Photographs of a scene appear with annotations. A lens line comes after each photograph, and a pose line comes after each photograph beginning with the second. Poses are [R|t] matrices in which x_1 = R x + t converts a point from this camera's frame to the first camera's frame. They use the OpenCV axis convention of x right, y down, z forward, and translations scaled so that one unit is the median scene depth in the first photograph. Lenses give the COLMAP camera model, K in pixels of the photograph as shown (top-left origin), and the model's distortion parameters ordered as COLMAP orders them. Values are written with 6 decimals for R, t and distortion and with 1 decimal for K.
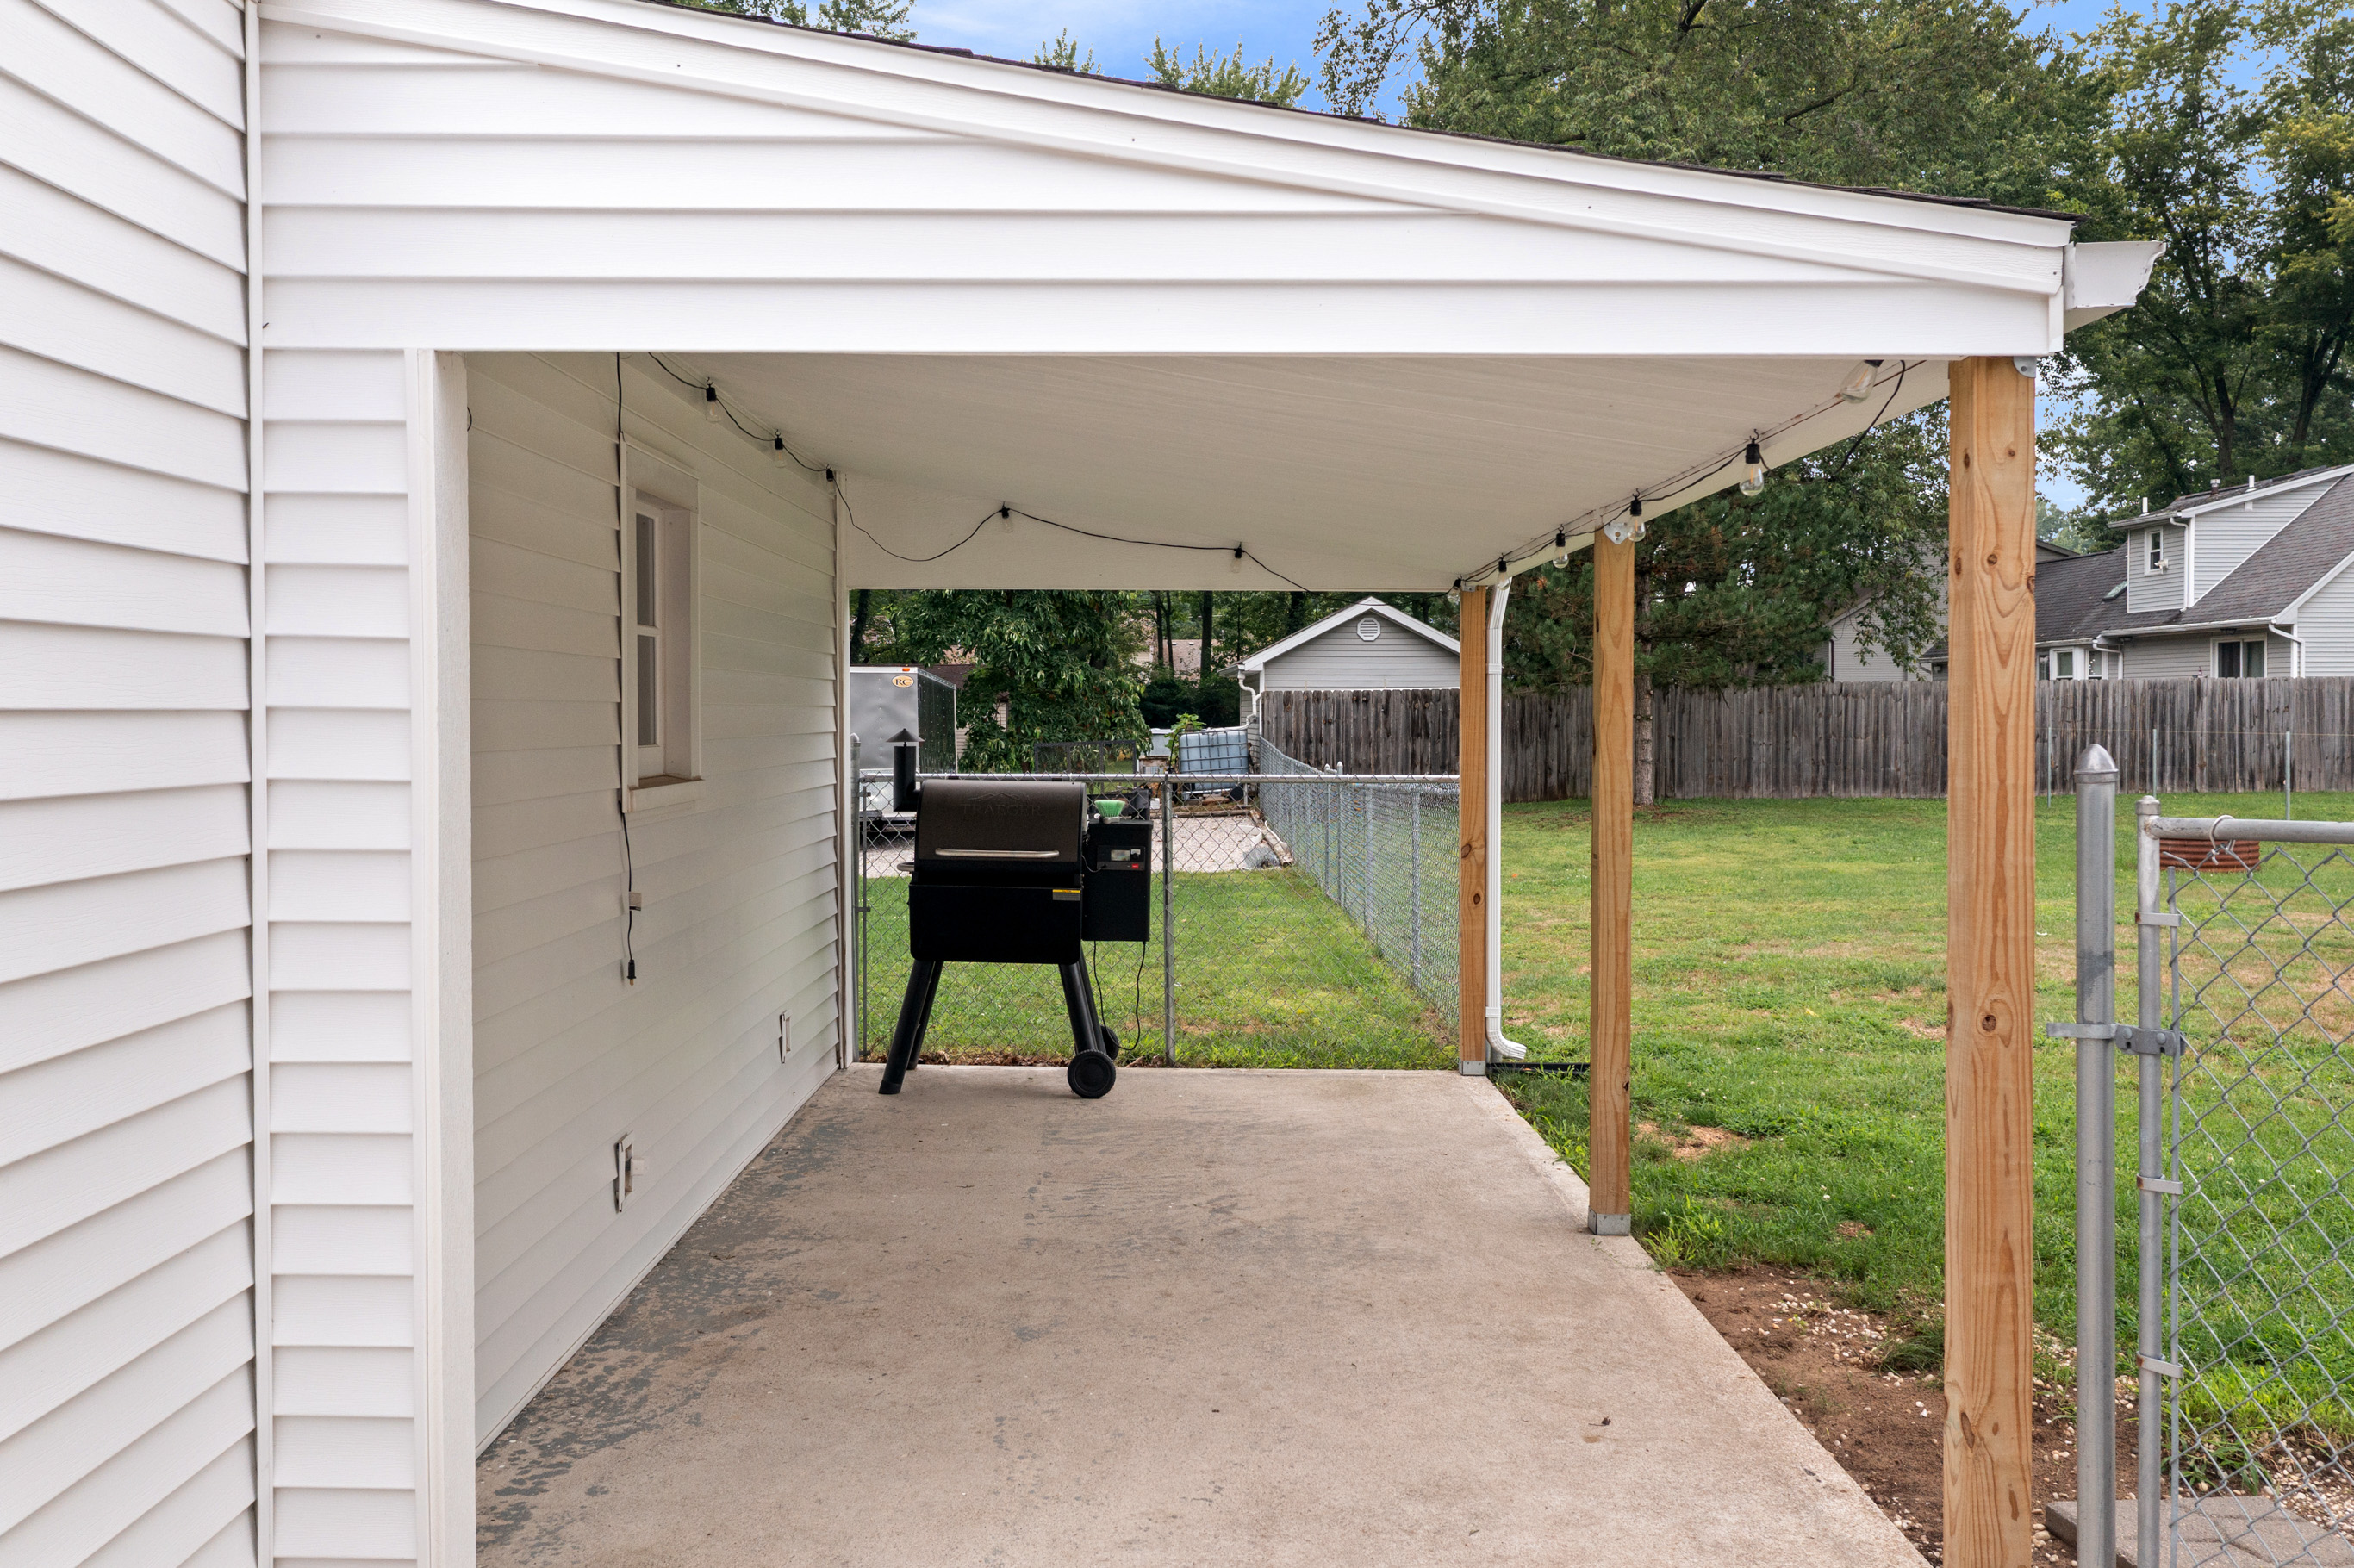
lens RADIAL K [[1927.8, 0, 1179.4], [0, 1927.8, 760.9], [0, 0, 1]] dist [-0.003924, 0.001860]
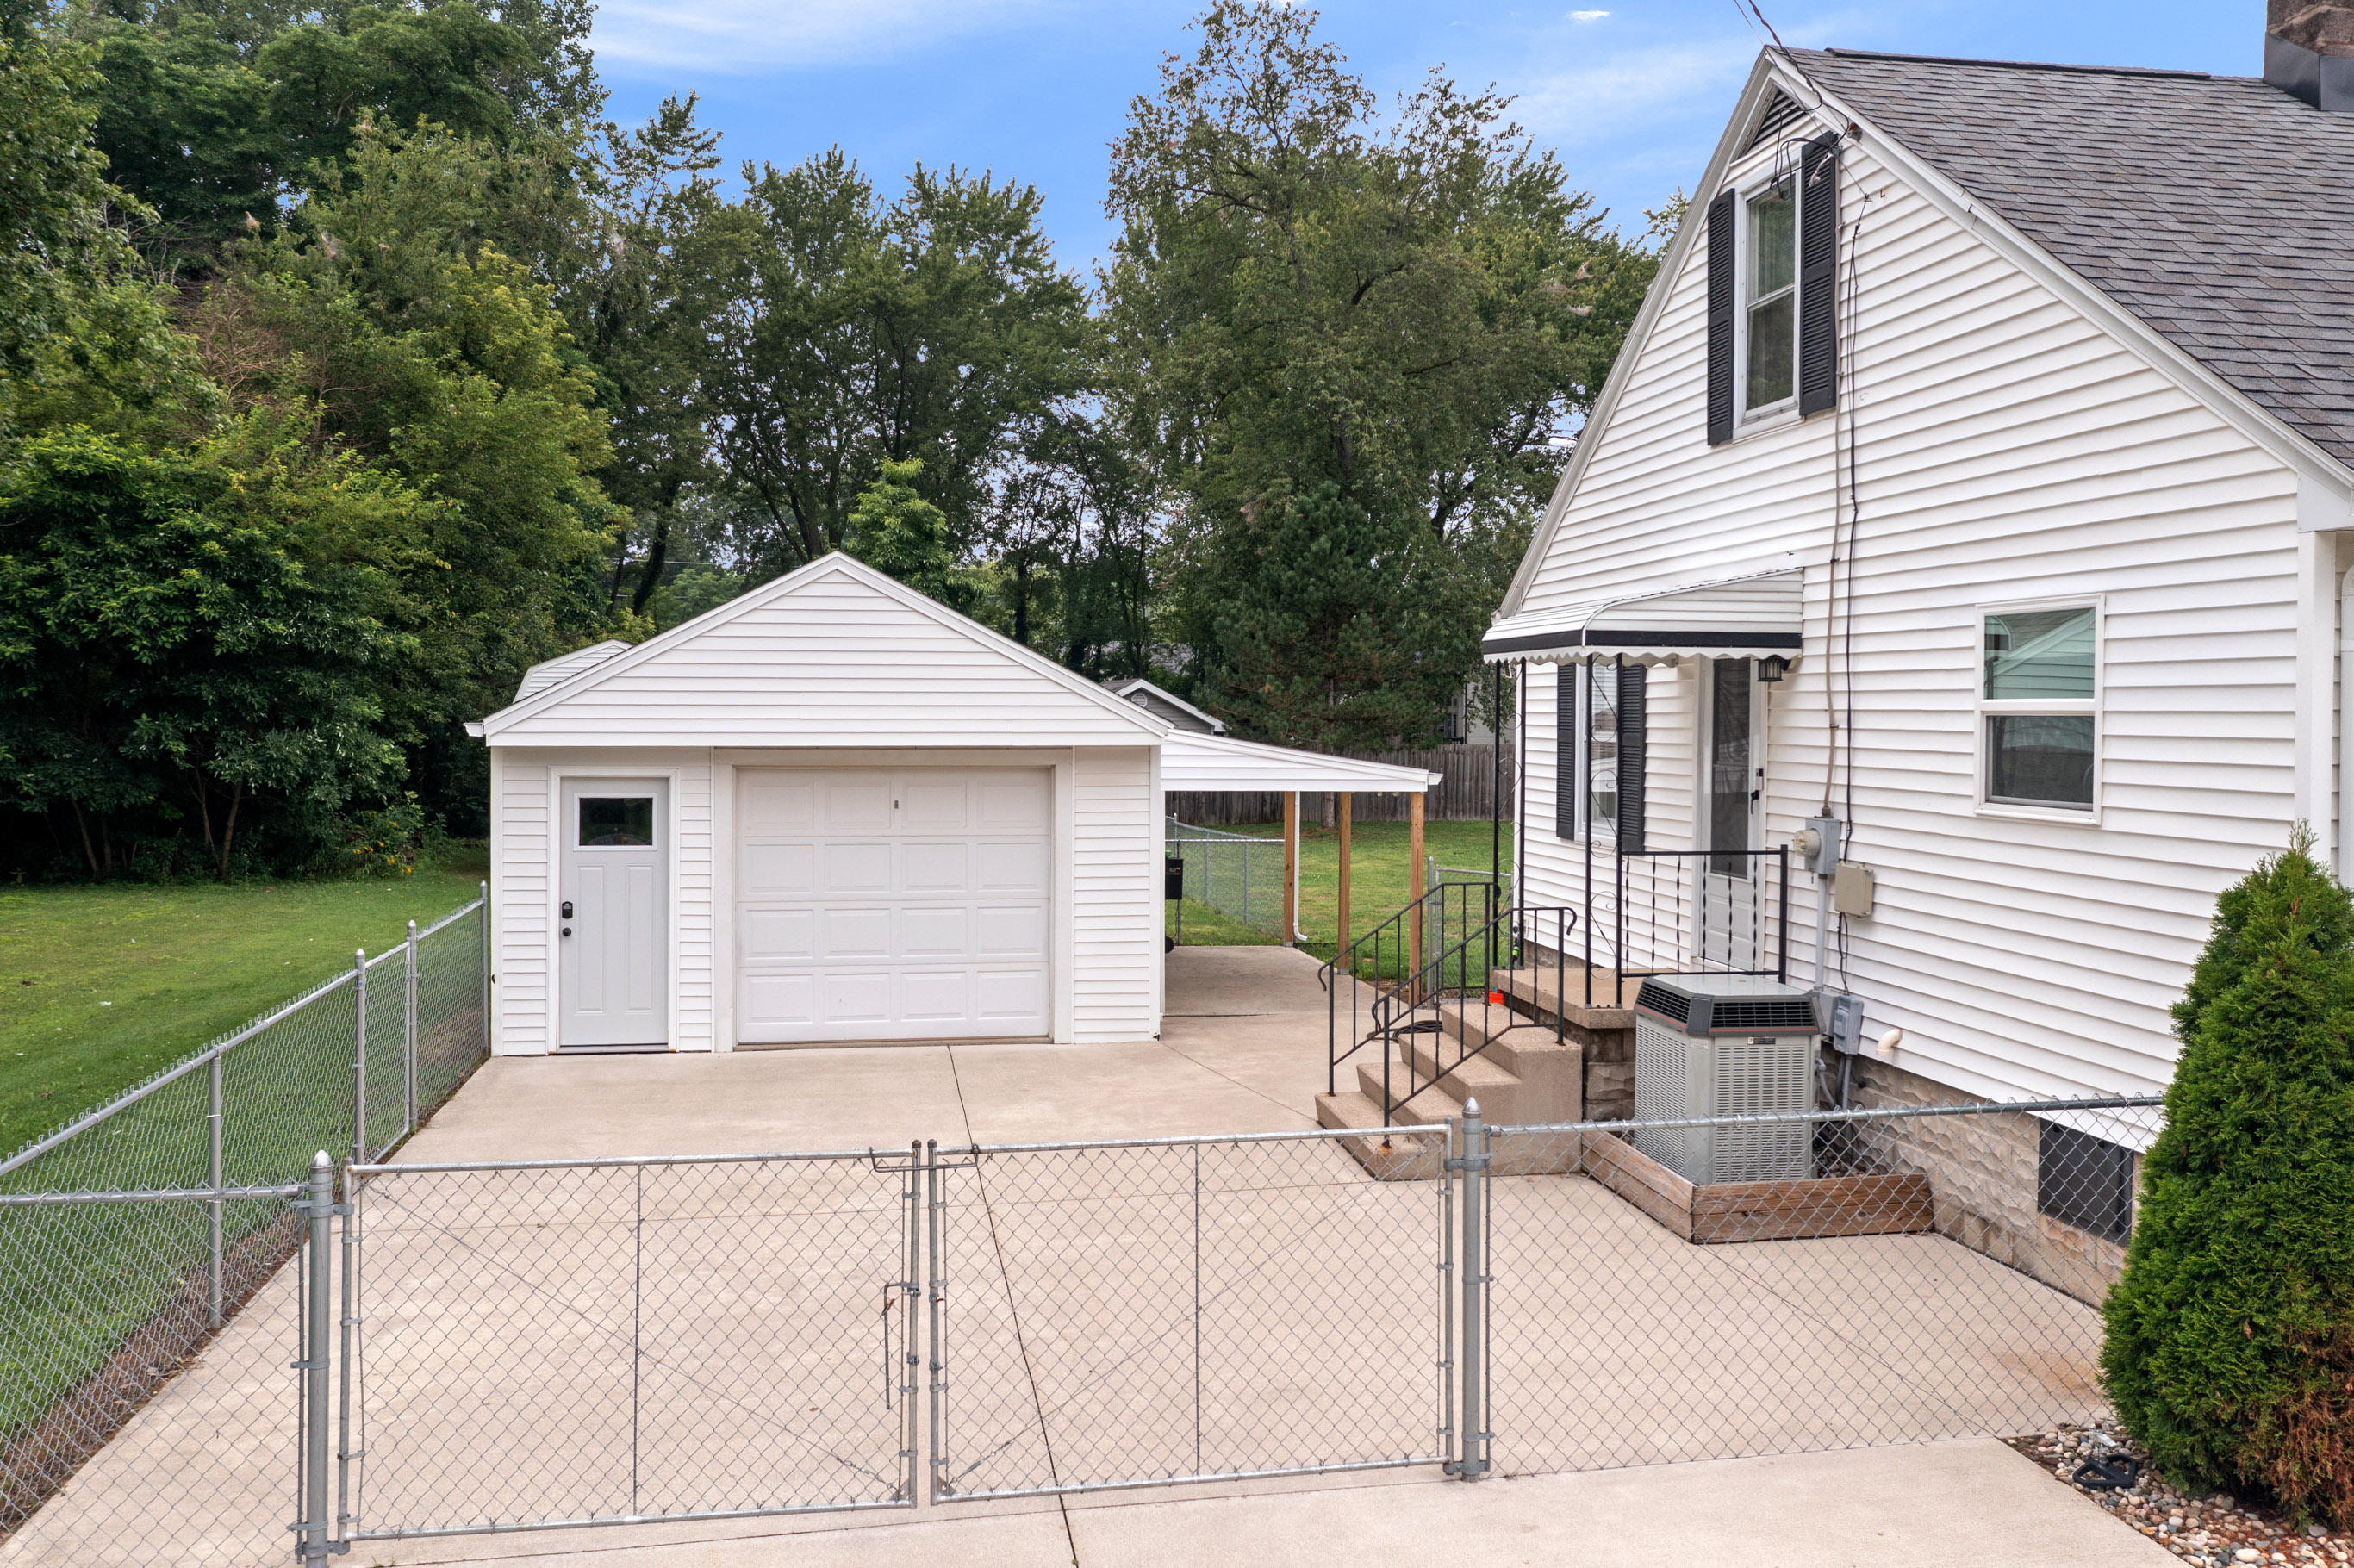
lens RADIAL K [[1929.4, 0, 1179.5], [0, 1929.4, 732.9], [0, 0, 1]] dist [0.005070, -0.001678]
pose [[0.985646, 0.007820, 0.168644, -0.122612], [-0.005624, 0.999893, -0.013498, -0.028290], [-0.168731, 0.012356, 0.985585, -0.445513]]
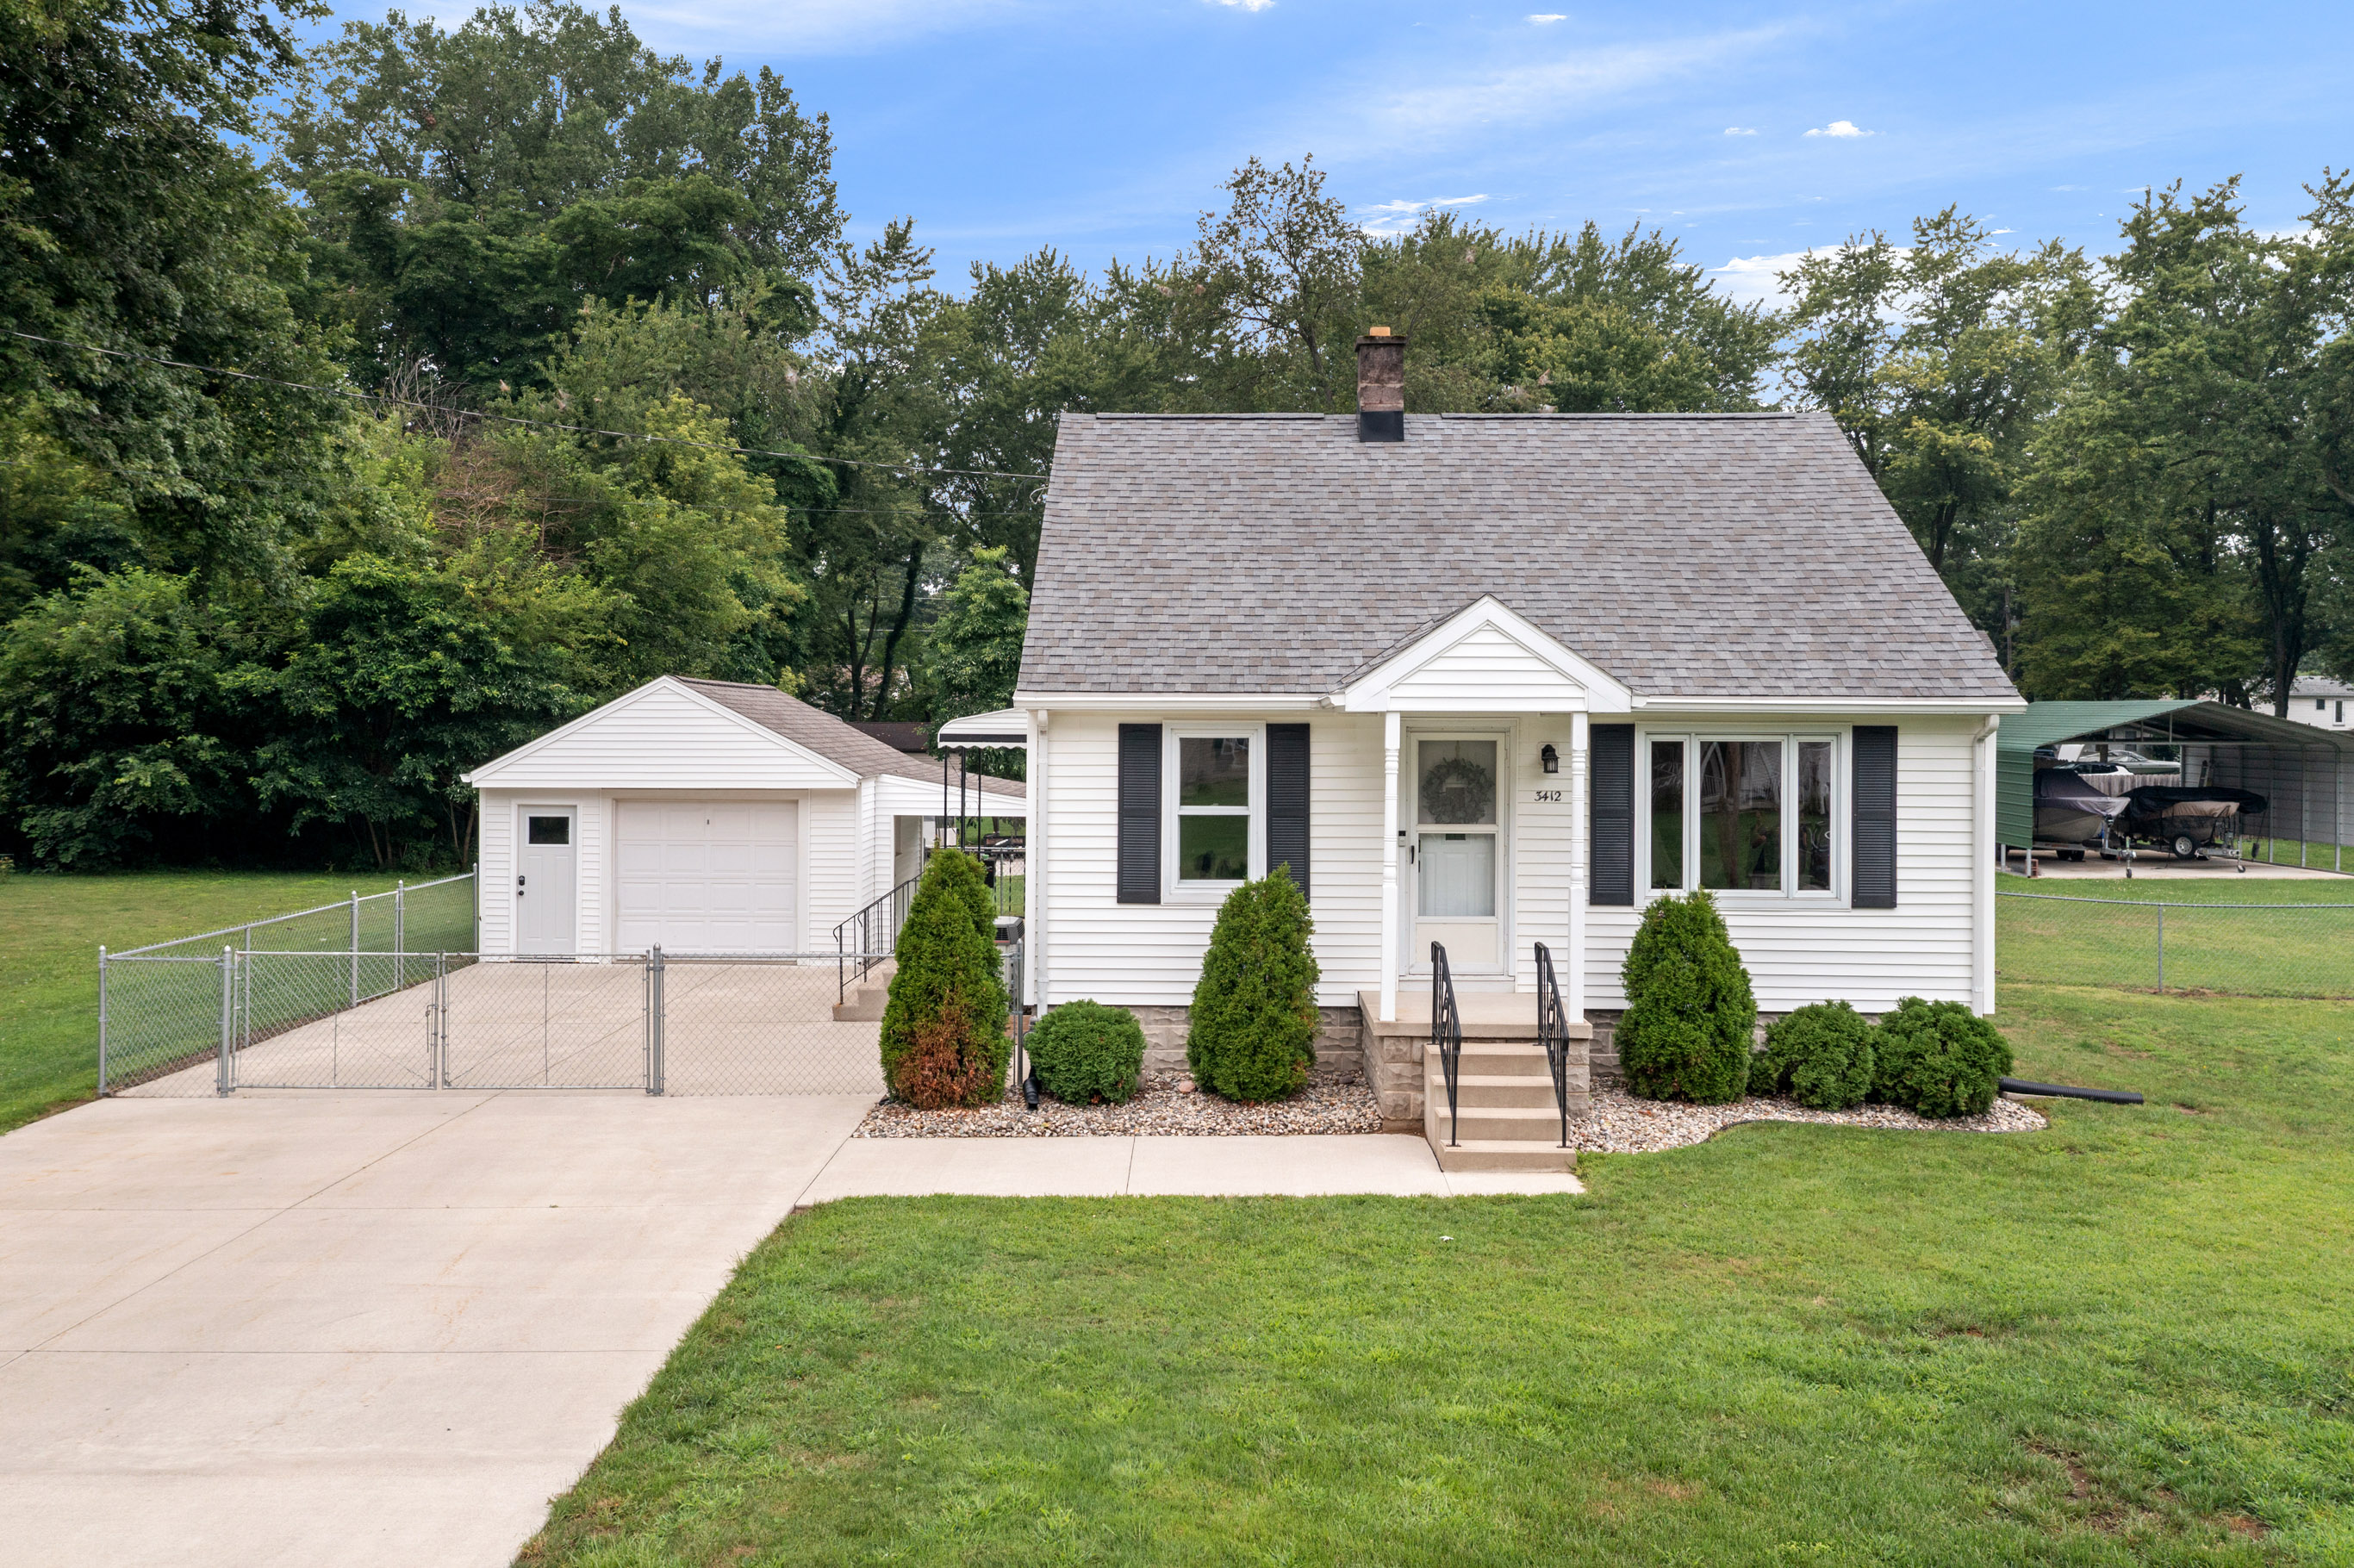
lens RADIAL K [[1900.2, 0, 1149.0], [0, 1900.2, 735.6], [0, 0, 1]] dist [-0.005917, -0.002606]
pose [[0.999815, 0.008058, -0.017464, 0.095039], [-0.008406, 0.999765, -0.019975, -0.038857], [0.017299, 0.020119, 0.999648, -0.770144]]
